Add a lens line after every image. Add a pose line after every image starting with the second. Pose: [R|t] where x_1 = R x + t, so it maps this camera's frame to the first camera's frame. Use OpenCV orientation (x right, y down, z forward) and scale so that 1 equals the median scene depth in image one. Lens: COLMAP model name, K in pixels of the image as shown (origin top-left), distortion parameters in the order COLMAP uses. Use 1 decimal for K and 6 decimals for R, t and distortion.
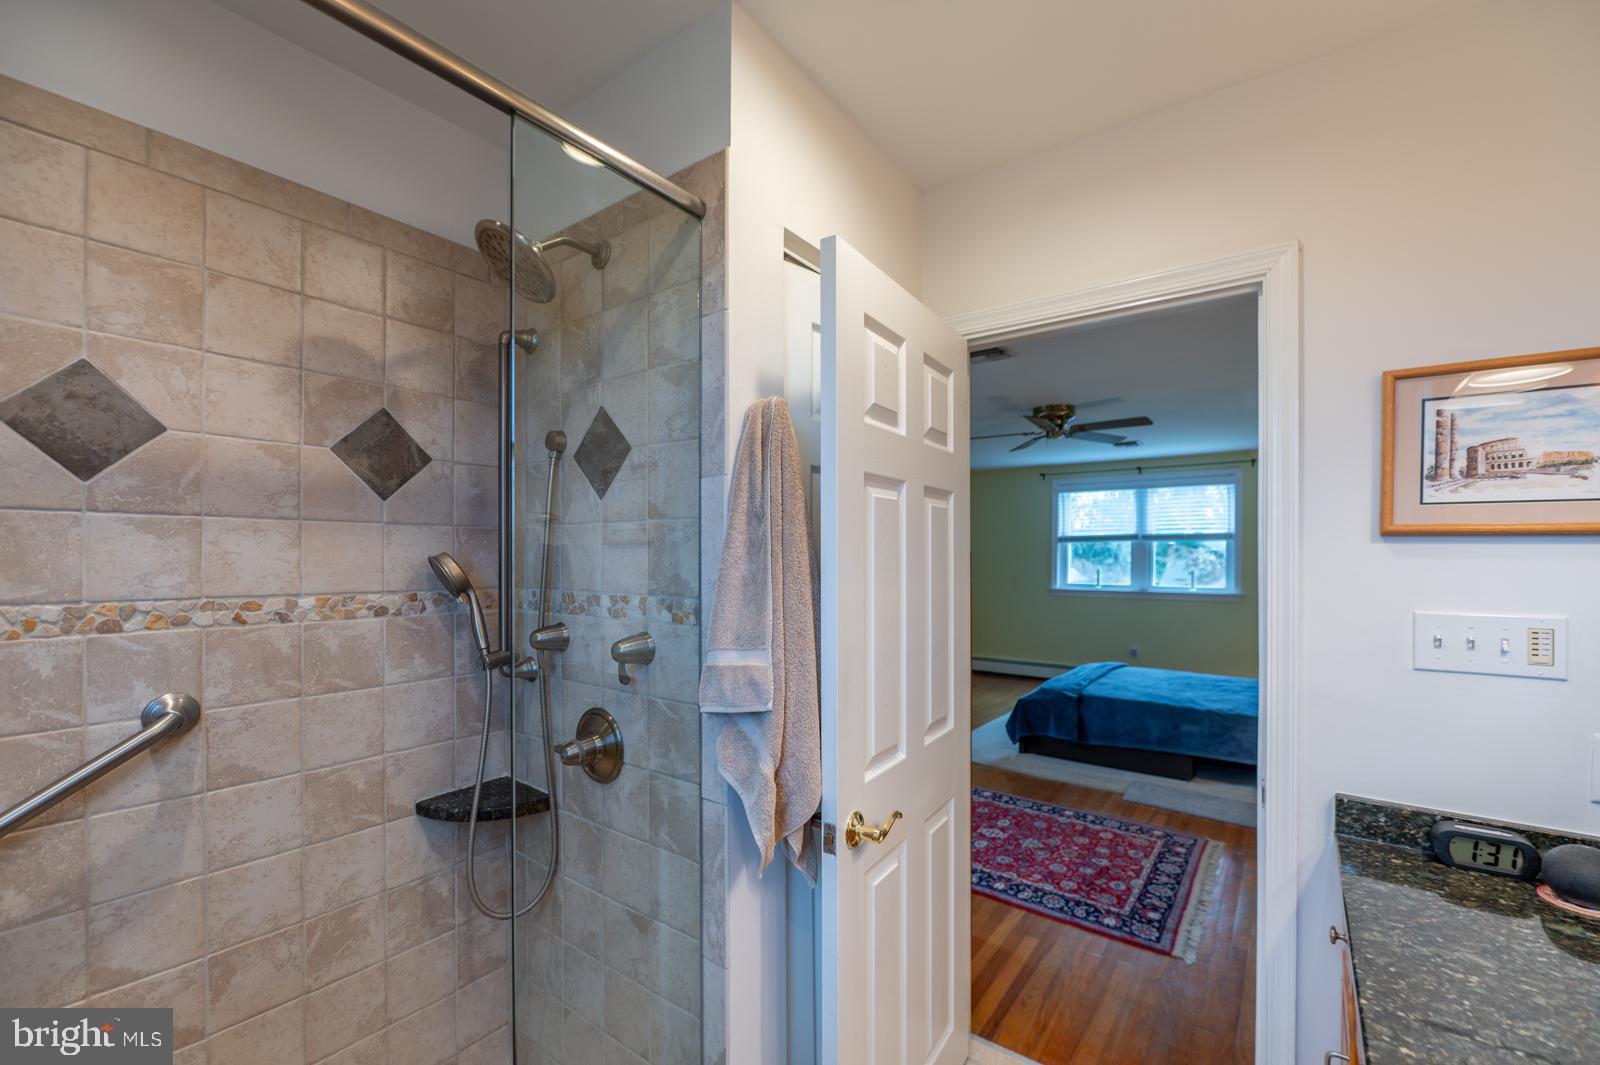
lens RADIAL K [[662.3, 0, 811.1], [0, 662.3, 560.2], [0, 0, 1]] dist [-0.007097, -0.000645]
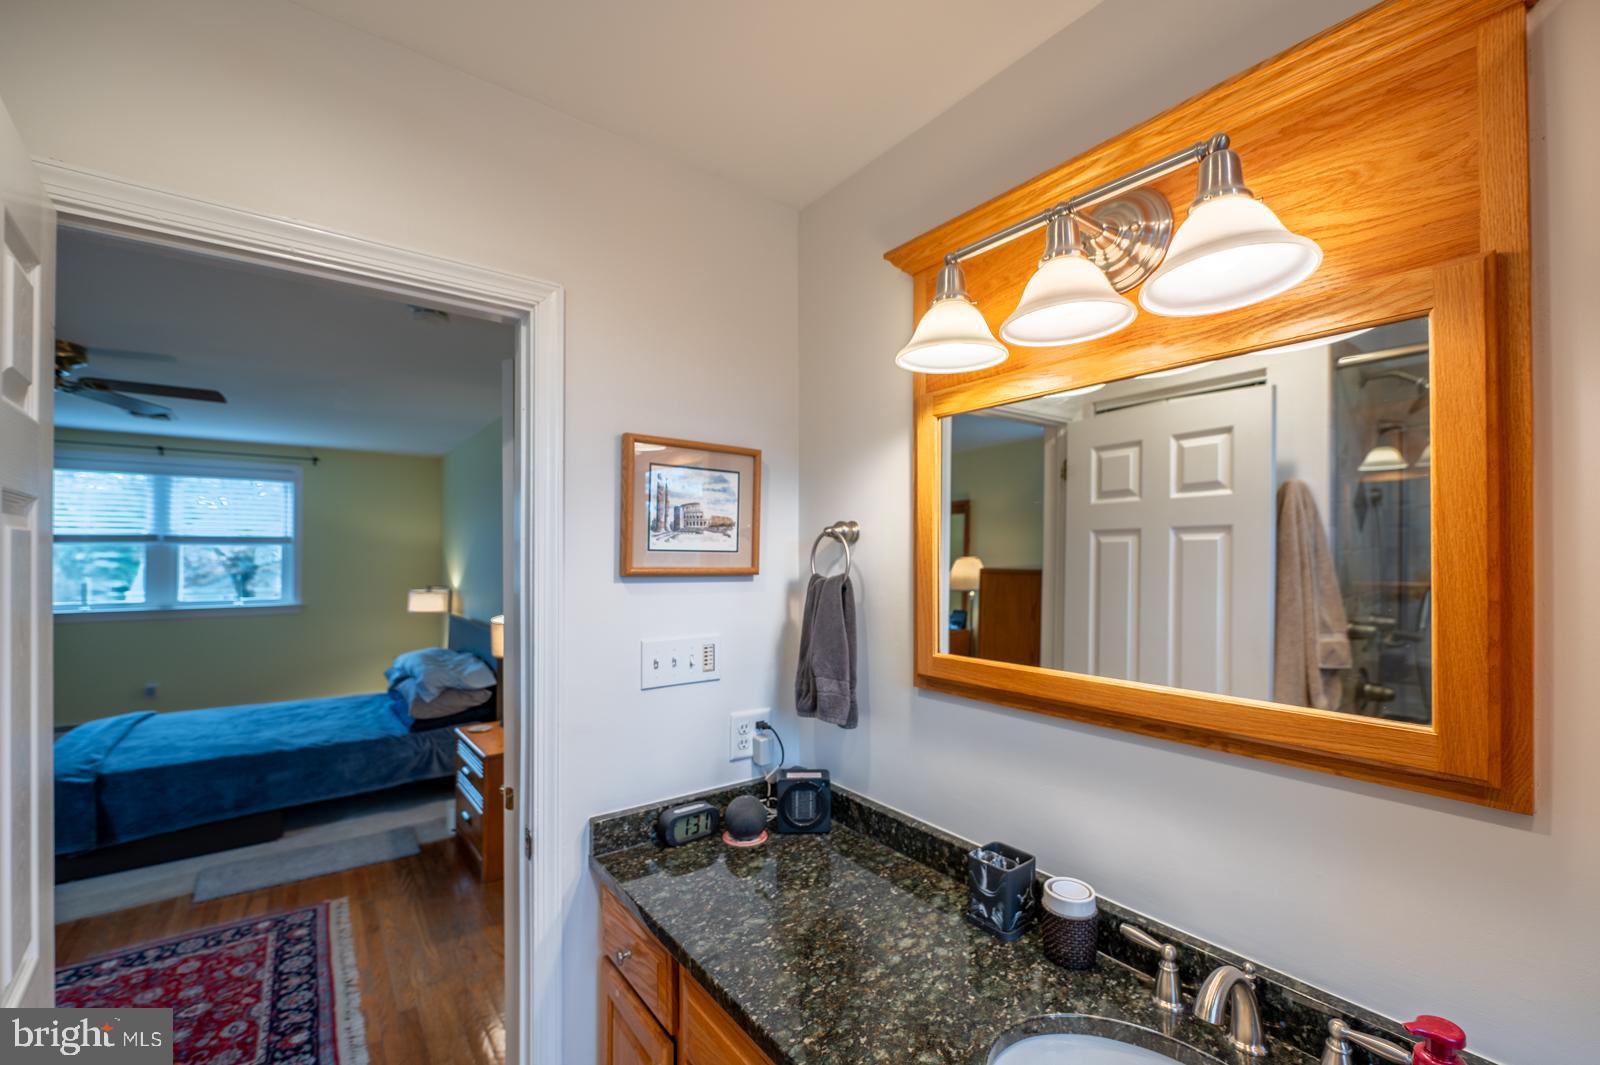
lens RADIAL K [[662.3, 0, 810.2], [0, 662.3, 548.4], [0, 0, 1]] dist [-0.007097, -0.000645]
pose [[0.273717, 0.006314, 0.961790, -0.058990], [0.003895, 0.999963, -0.007673, -0.031776], [-0.961803, 0.005846, 0.273682, 0.157724]]
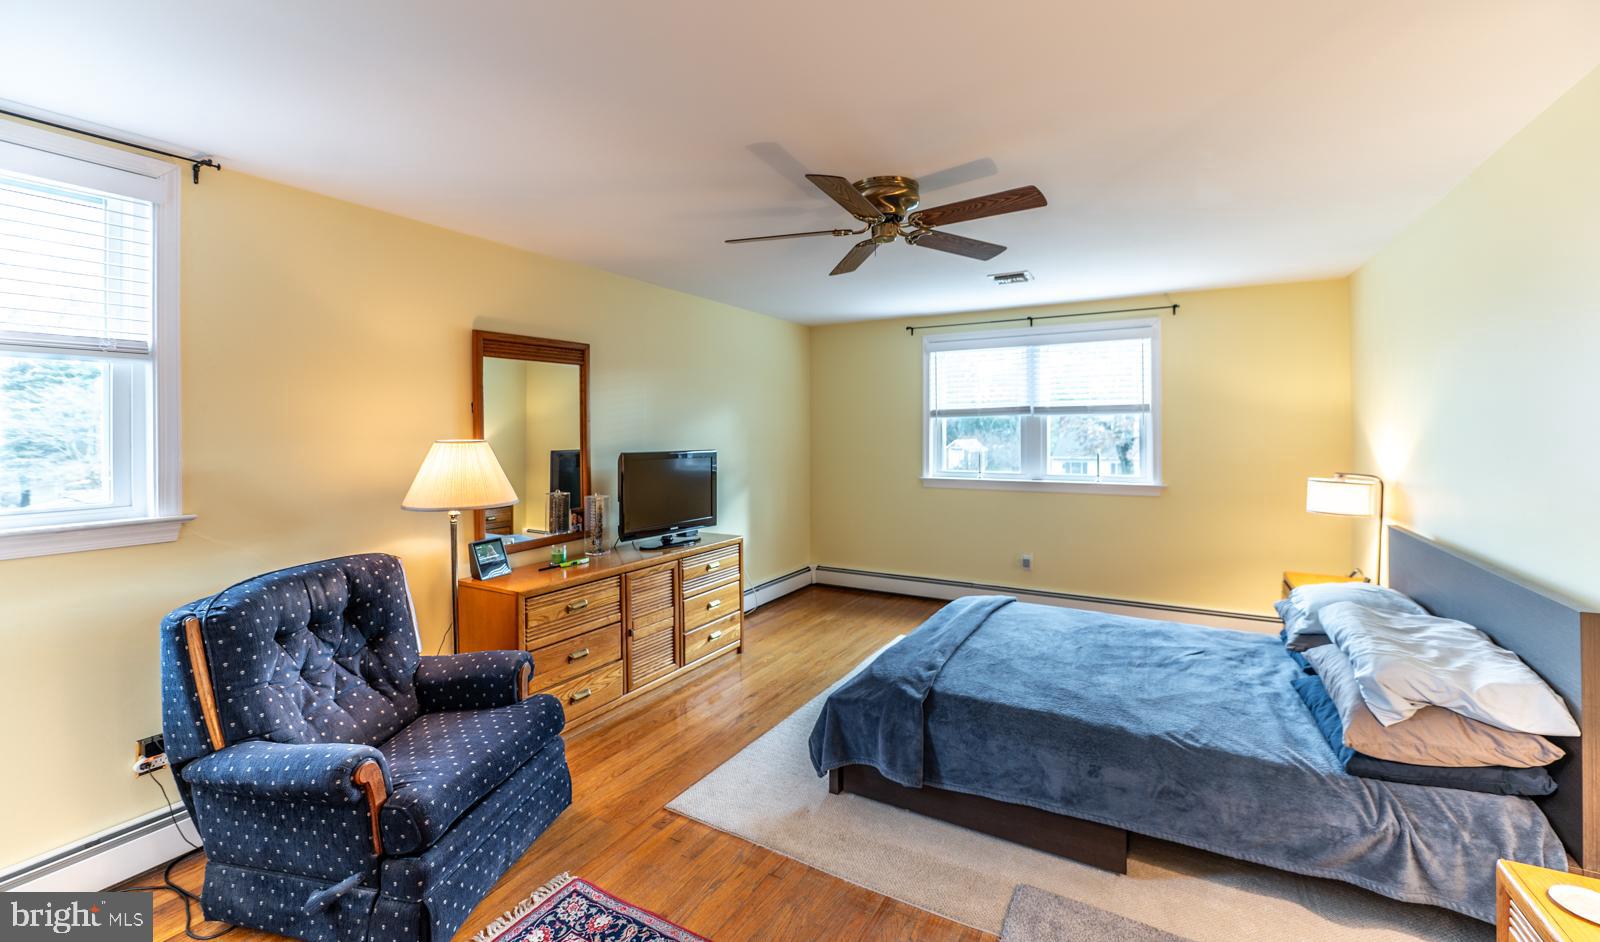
lens RADIAL K [[649.6, 0, 821.6], [0, 649.6, 427.6], [0, 0, 1]] dist [0.001321, -0.000469]
pose [[0.989708, -0.006412, 0.142957, 0.341503], [0.007469, 0.999949, -0.006855, -0.024584], [-0.142906, 0.007852, 0.989705, 0.666344]]
